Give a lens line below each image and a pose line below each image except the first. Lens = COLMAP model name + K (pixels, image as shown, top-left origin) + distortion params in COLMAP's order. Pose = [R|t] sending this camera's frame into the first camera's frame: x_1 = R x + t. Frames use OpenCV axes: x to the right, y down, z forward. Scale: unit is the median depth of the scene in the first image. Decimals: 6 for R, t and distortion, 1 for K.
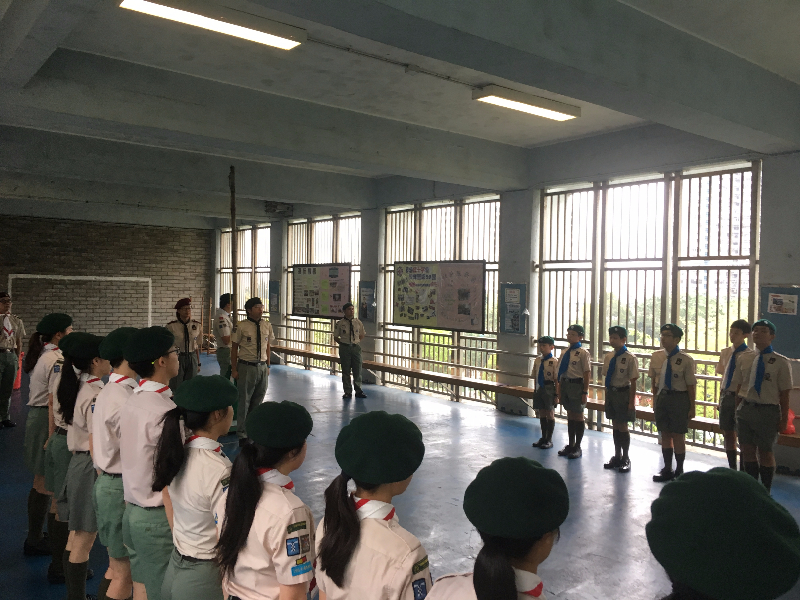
lens RADIAL K [[690.7, 0, 407.8], [0, 690.7, 304.6], [0, 0, 1]] dist [0.072187, -0.097951]
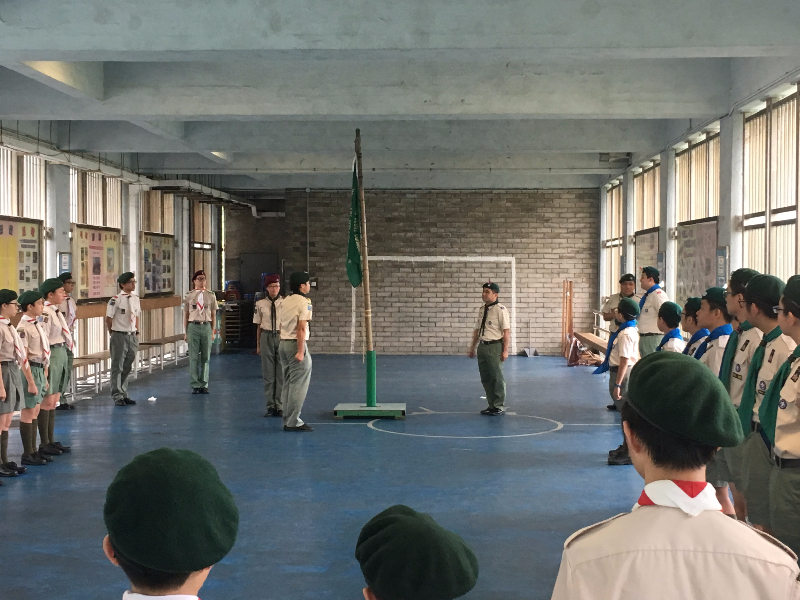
lens RADIAL K [[1229.6, 0, 403.0], [0, 1229.6, 301.6], [0, 0, 1]] dist [0.040143, 0.000000]
pose [[0.764906, -0.004676, -0.644126, 0.419520], [-0.001342, 0.999960, -0.008853, 0.023531], [0.644141, 0.007636, 0.764869, -0.111622]]
